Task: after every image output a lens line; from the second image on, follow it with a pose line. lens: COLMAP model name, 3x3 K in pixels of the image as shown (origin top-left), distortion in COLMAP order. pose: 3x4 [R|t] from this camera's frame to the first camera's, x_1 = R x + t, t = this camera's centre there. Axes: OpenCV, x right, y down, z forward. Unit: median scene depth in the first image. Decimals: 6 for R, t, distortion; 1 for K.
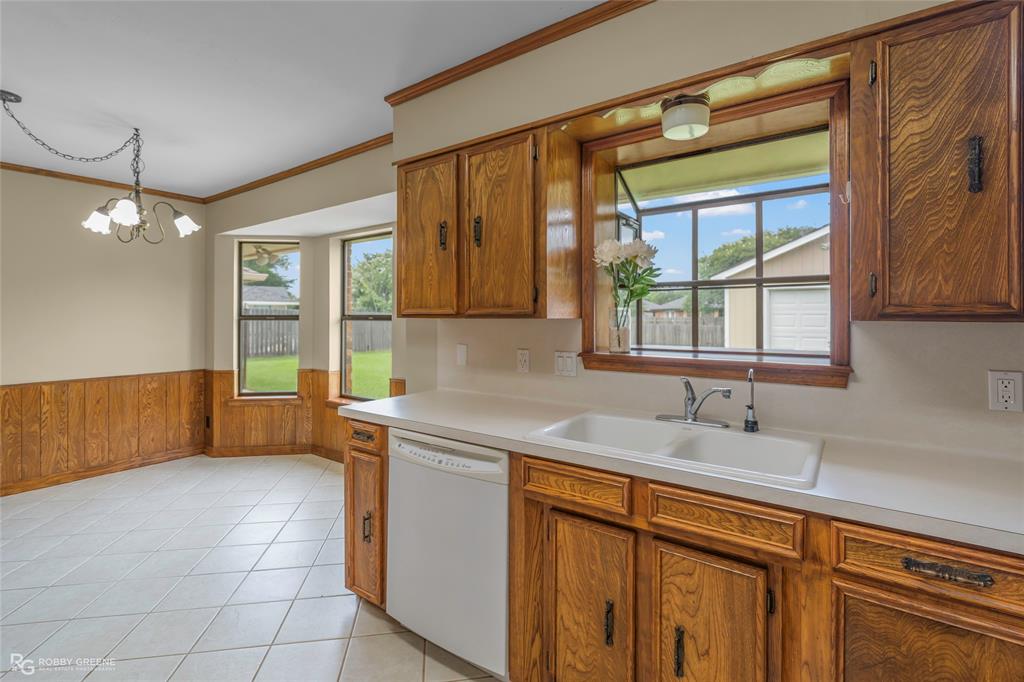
lens RADIAL K [[465.6, 0, 511.1], [0, 465.6, 316.7], [0, 0, 1]] dist [-0.008932, 0.001760]
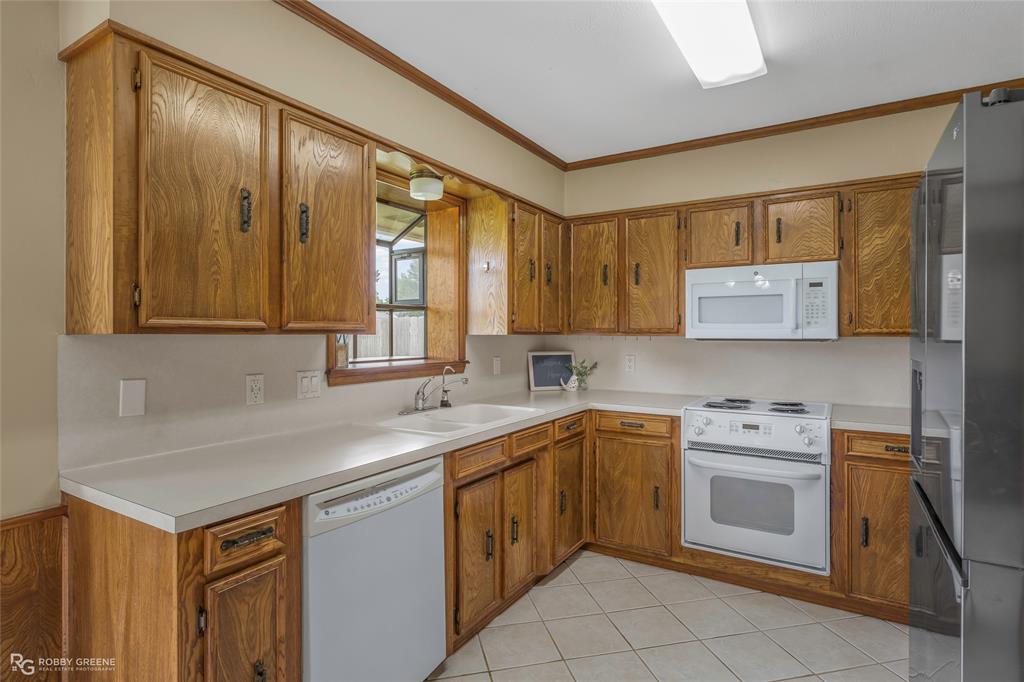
lens RADIAL K [[530.0, 0, 510.5], [0, 530.0, 332.5], [0, 0, 1]] dist [-0.007114, 0.003888]
pose [[-0.064195, 0.002005, 0.997935, -0.589111], [-0.000315, 0.999998, -0.002029, 0.001585], [-0.997937, -0.000445, -0.064194, 0.427003]]
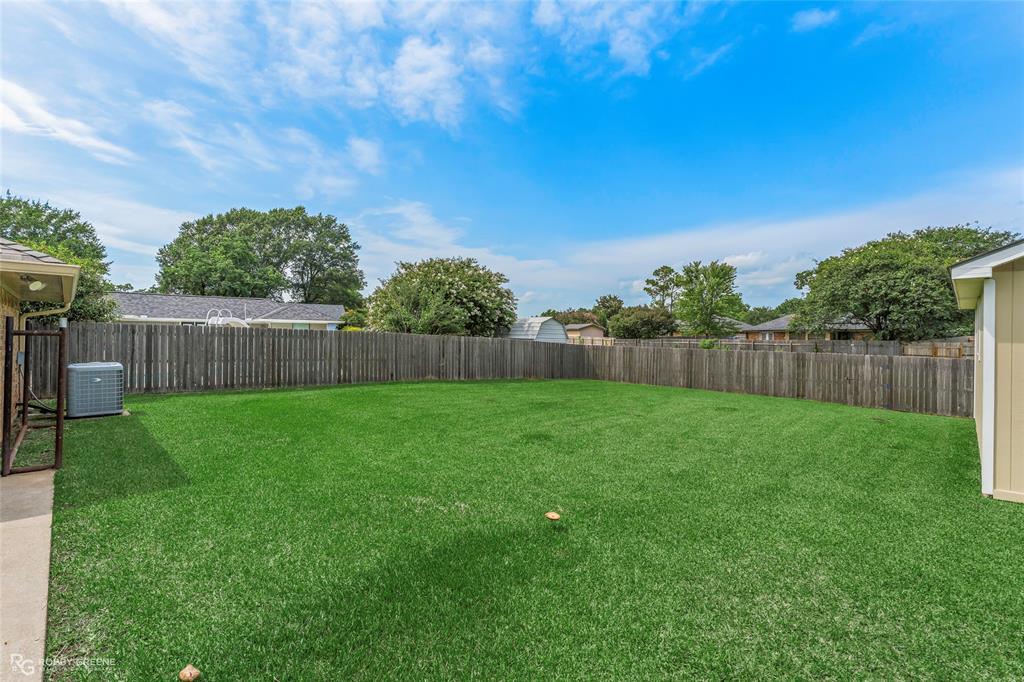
lens RADIAL K [[465.6, 0, 505.4], [0, 465.6, 340.5], [0, 0, 1]] dist [-0.008932, 0.001760]
pose [[0.984510, 0.009760, -0.175055, 0.172427], [-0.008304, 0.999925, 0.009049, -0.033068], [0.175130, -0.007455, 0.984517, 1.552199]]
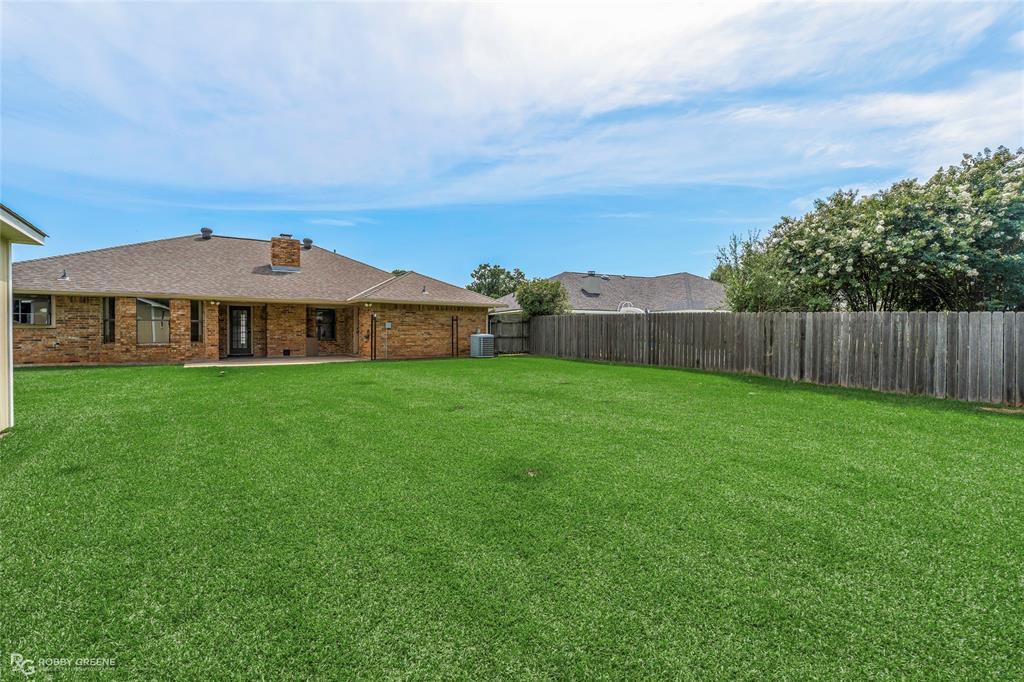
lens RADIAL K [[465.6, 0, 515.1], [0, 465.6, 341.5], [0, 0, 1]] dist [-0.008932, 0.001760]
pose [[-0.323435, 0.014662, -0.946137, 2.815952], [0.000418, 0.999882, 0.015352, 0.142819], [0.946250, 0.004570, -0.323403, 6.249616]]
